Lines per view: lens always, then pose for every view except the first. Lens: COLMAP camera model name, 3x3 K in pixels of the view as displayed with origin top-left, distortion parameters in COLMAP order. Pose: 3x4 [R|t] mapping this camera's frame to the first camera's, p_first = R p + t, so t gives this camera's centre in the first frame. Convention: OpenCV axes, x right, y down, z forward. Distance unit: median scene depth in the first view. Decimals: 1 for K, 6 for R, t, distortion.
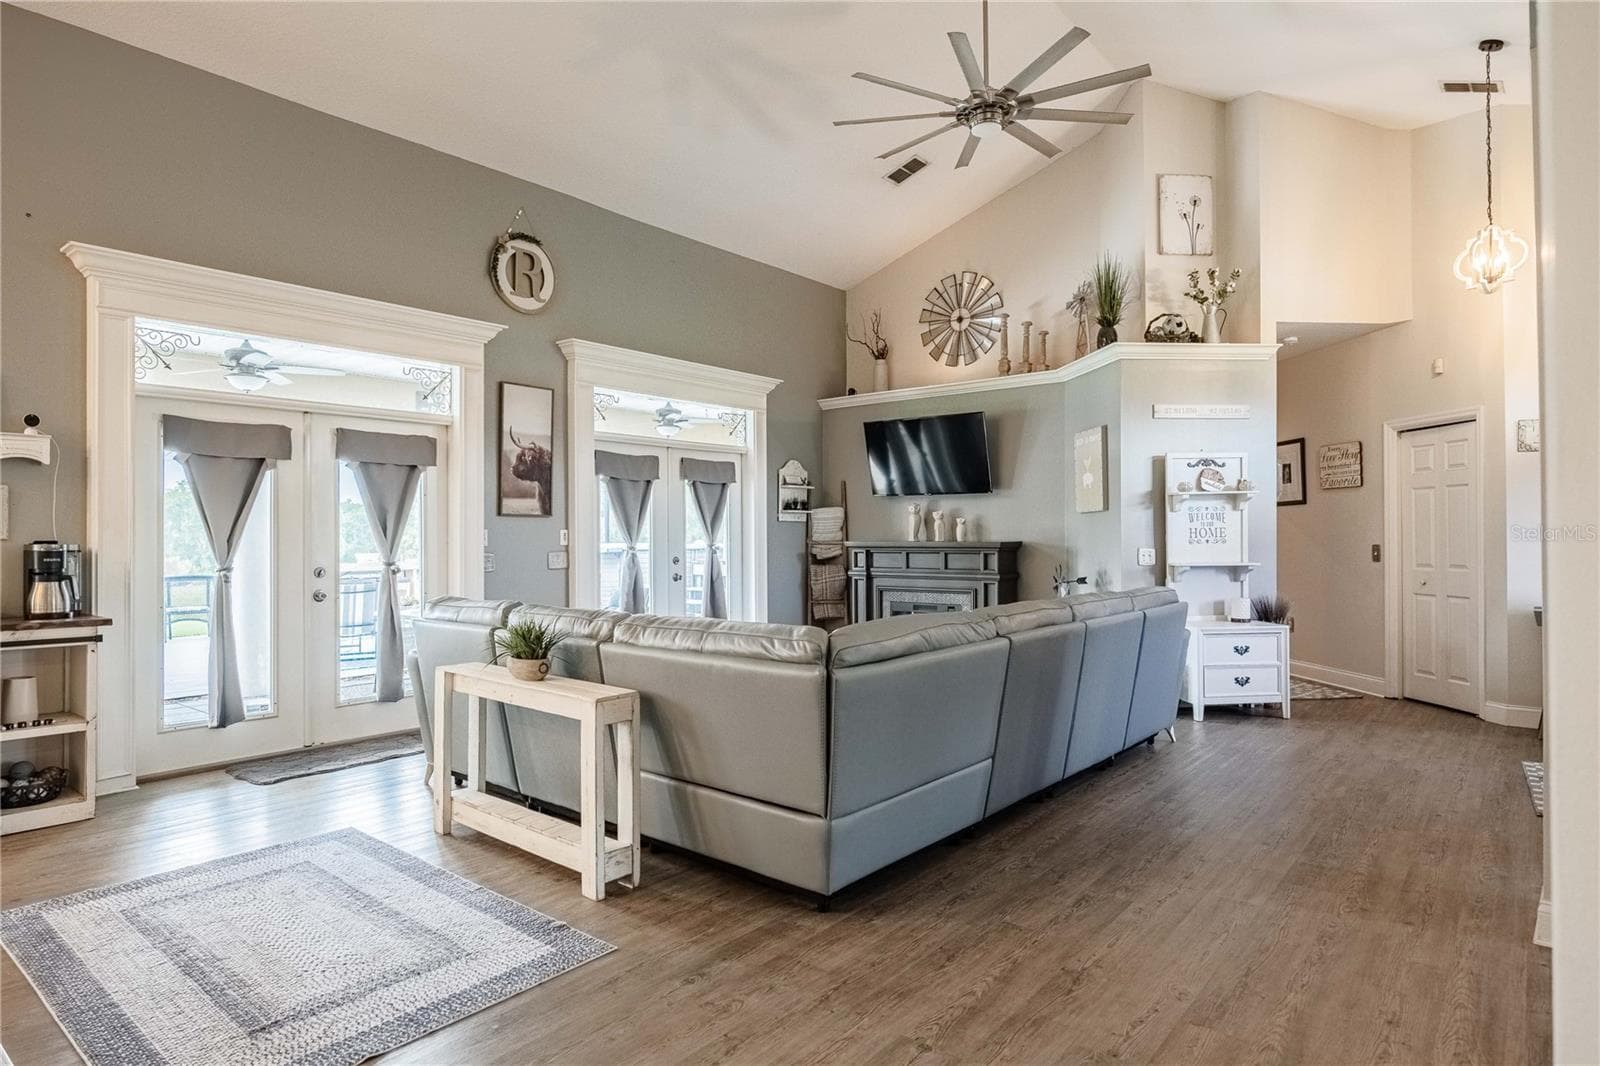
lens RADIAL K [[925.1, 0, 784.4], [0, 925.1, 543.9], [0, 0, 1]] dist [-0.001540, -0.000999]
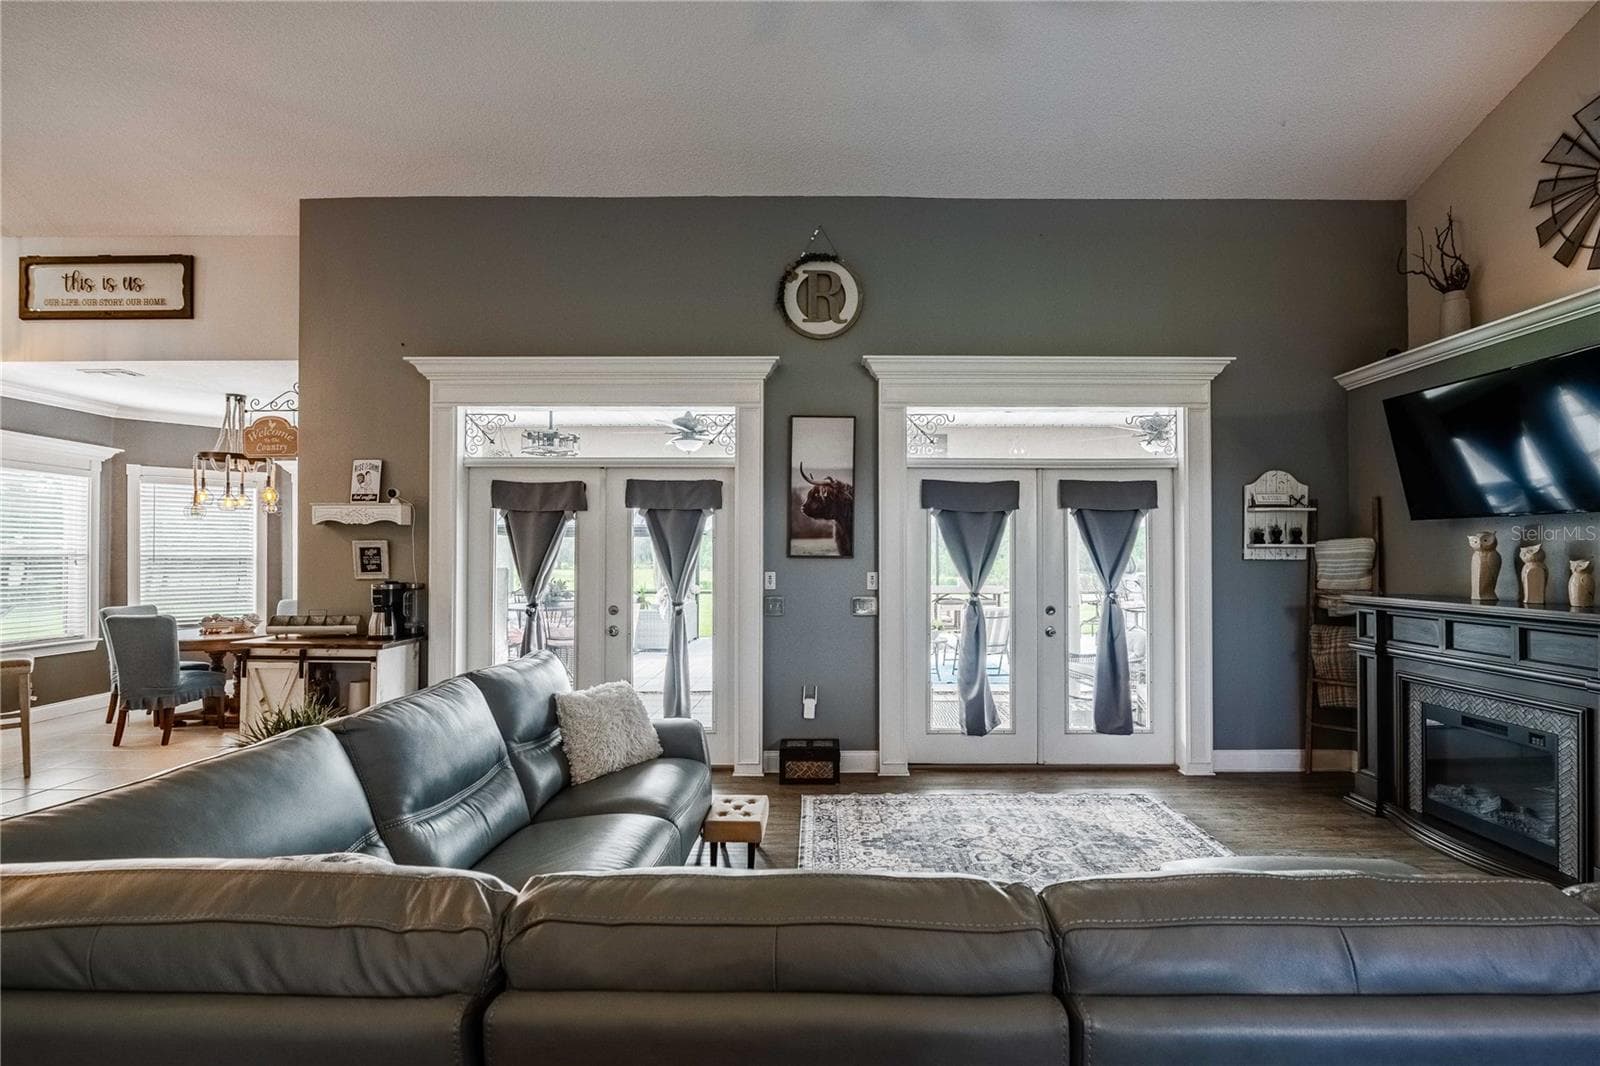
lens RADIAL K [[740.1, 0, 818.1], [0, 740.1, 547.4], [0, 0, 1]] dist [-0.008667, 0.000422]
pose [[0.639057, -0.001164, -0.769159, 0.279601], [-0.011171, 0.999879, -0.010794, -0.031126], [0.769078, 0.015490, 0.638967, 0.510568]]
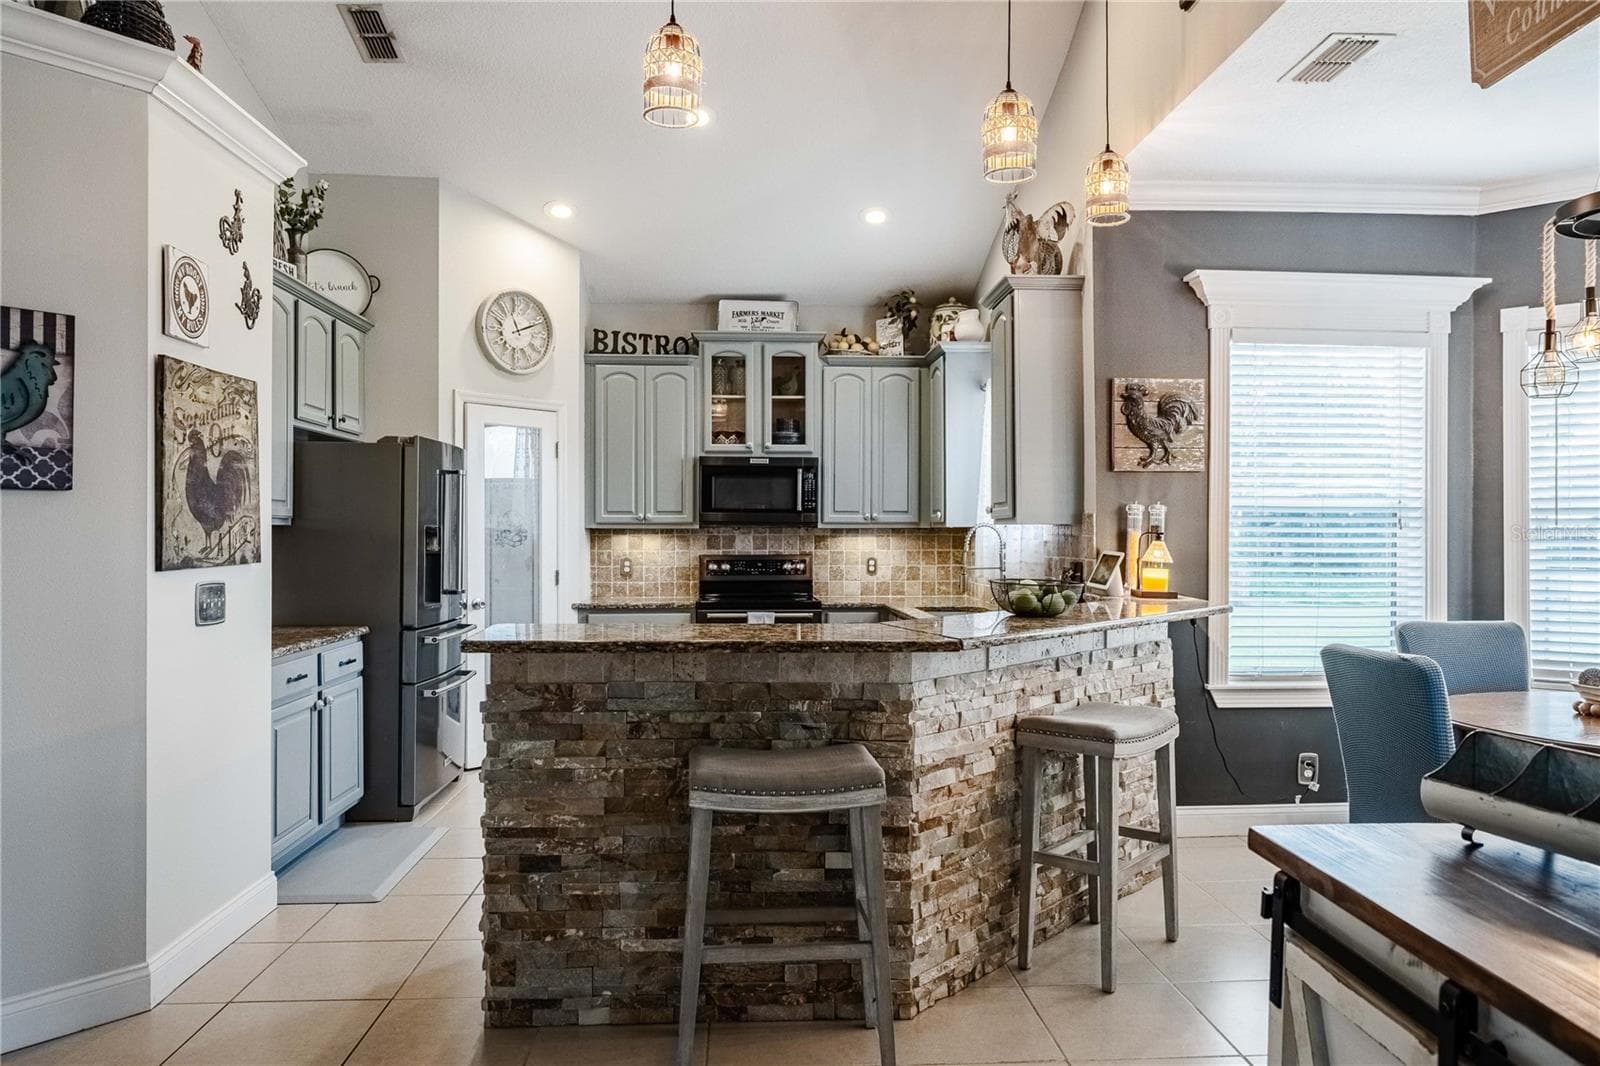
lens RADIAL K [[1084.6, 0, 785.5], [0, 1084.6, 540.2], [0, 0, 1]] dist [-0.003991, 0.002197]
pose [[-0.737195, 0.009377, -0.675615, -0.332441], [-0.003094, 0.999846, 0.017253, -0.010224], [0.675673, 0.014809, -0.737053, 0.626869]]
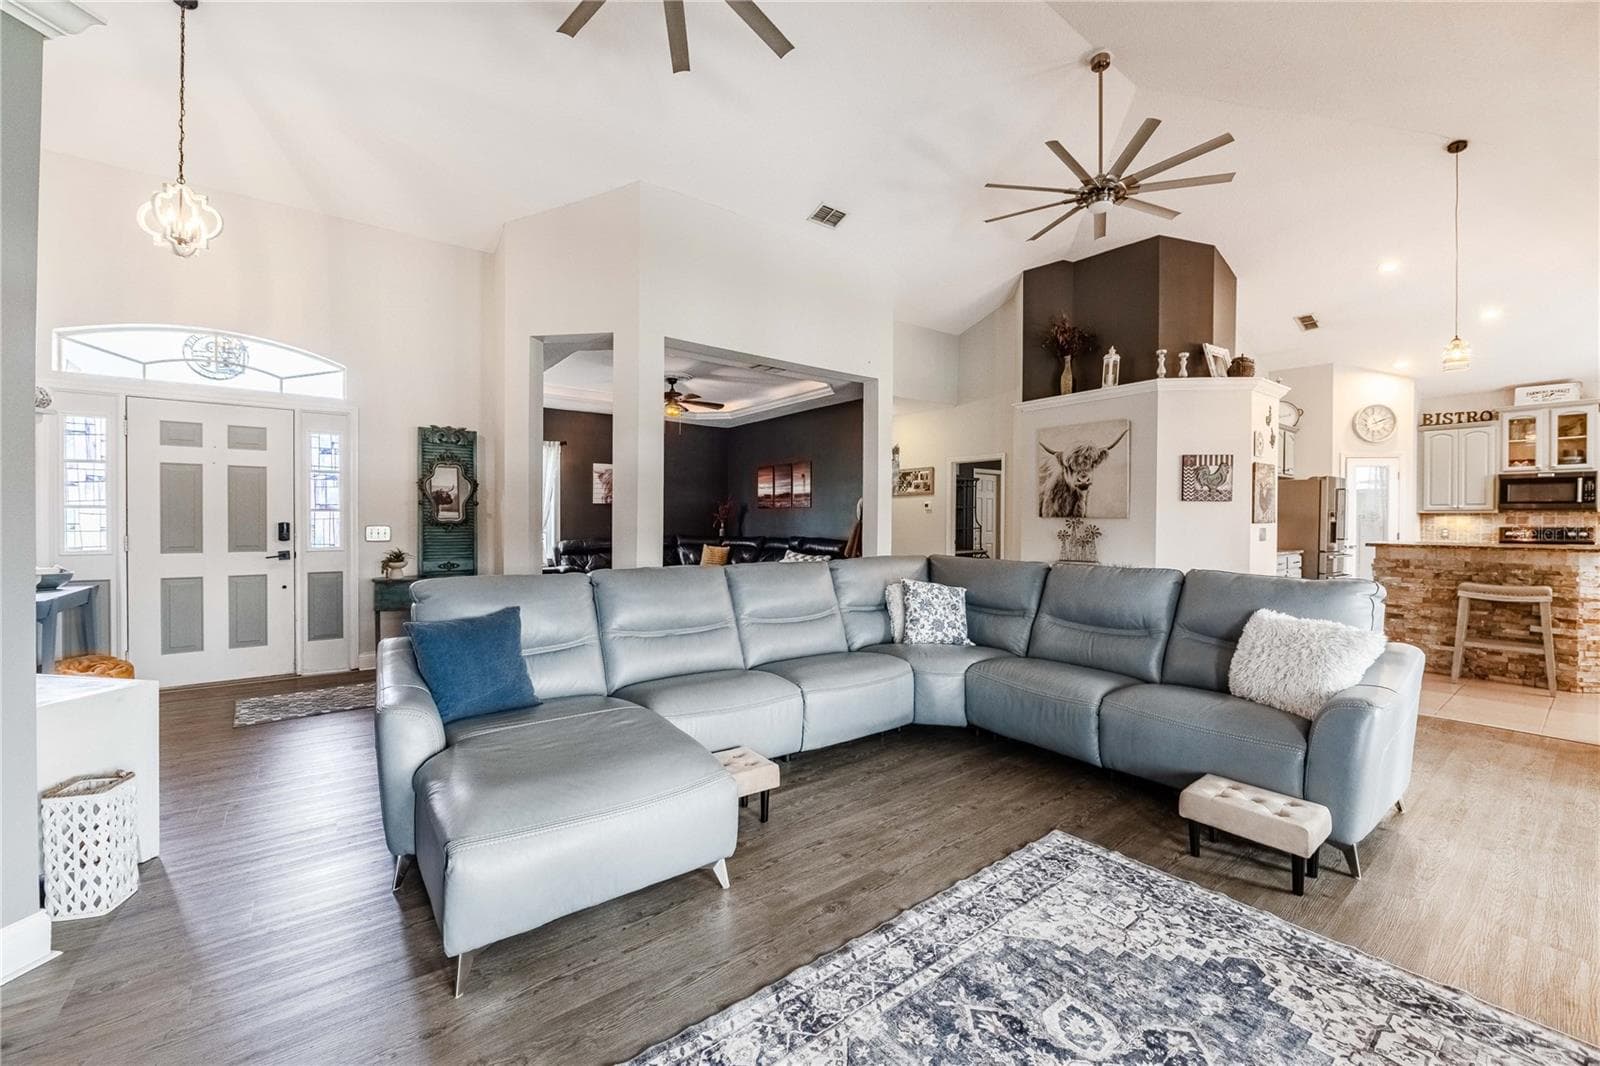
lens RADIAL K [[633.3, 0, 810.9], [0, 633.3, 527.4], [0, 0, 1]] dist [-0.006959, -0.000539]
pose [[-0.978372, 0.000404, 0.206855, 0.003705], [0.004236, 0.999828, 0.018081, -0.002446], [-0.206812, 0.018566, -0.978205, 1.167947]]
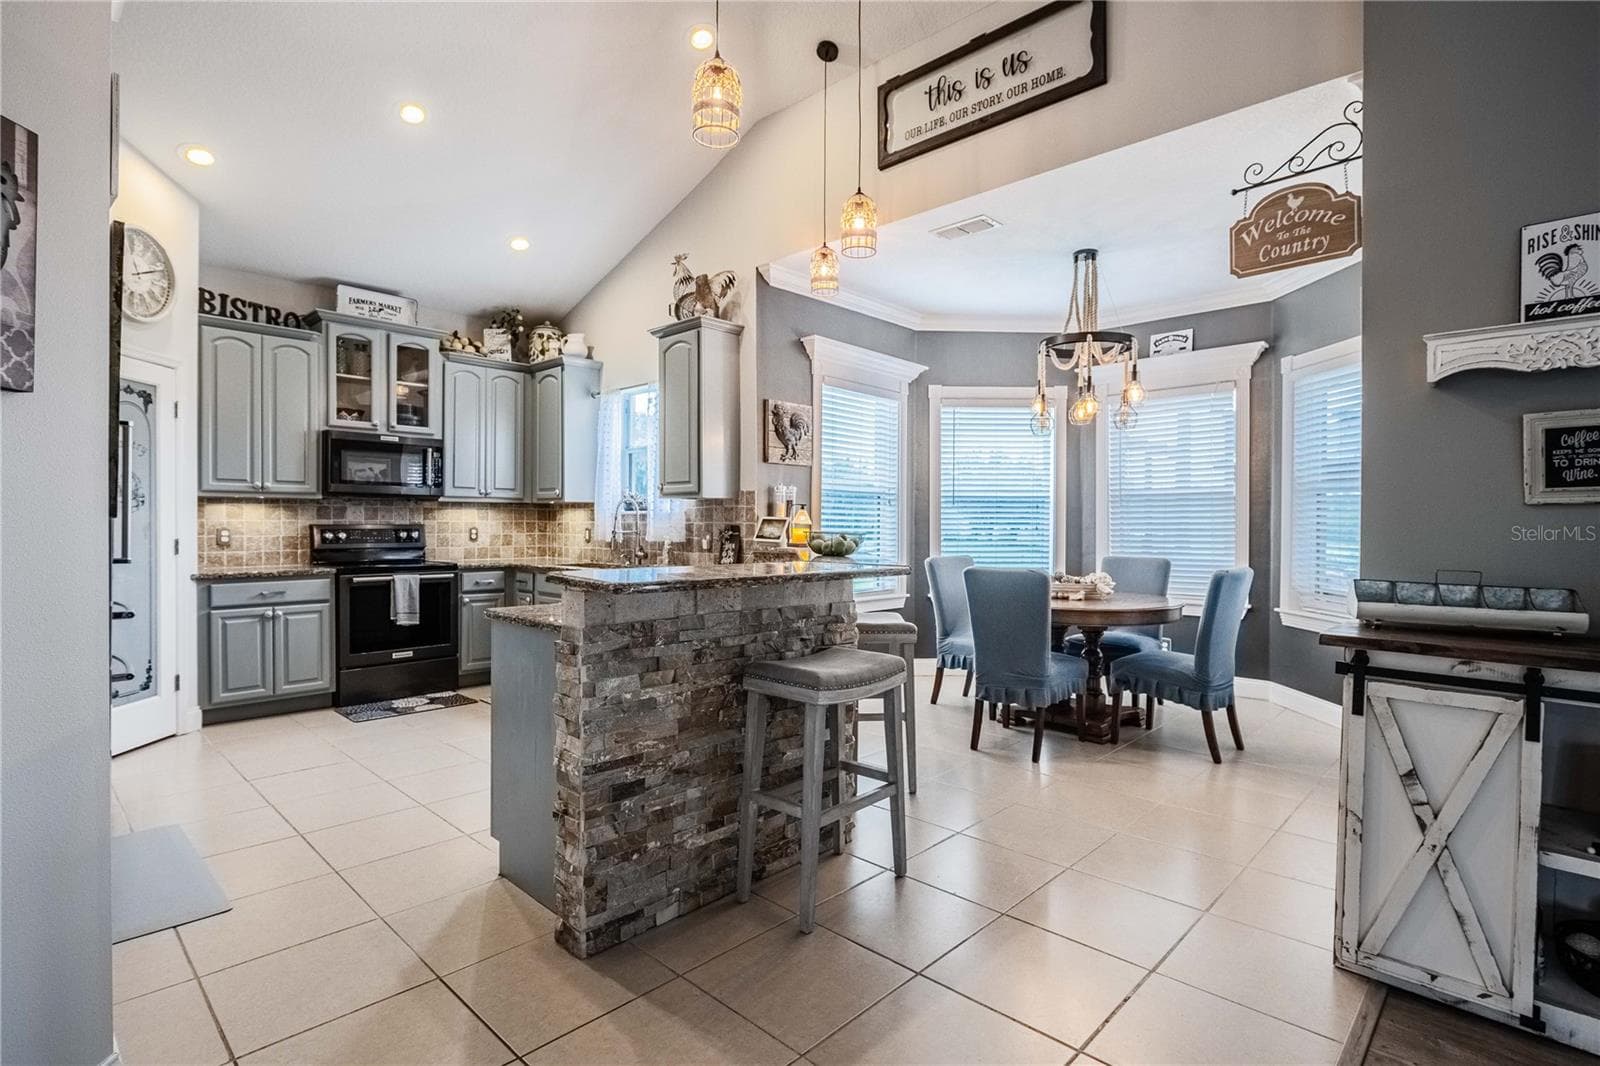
lens RADIAL K [[784.2, 0, 805.0], [0, 784.2, 531.5], [0, 0, 1]] dist [-0.008922, -0.000420]
pose [[-0.069732, 0.016644, -0.997427, -0.222281], [-0.015756, 0.999718, 0.017784, 0.008198], [0.997441, 0.016956, -0.069451, 0.341734]]
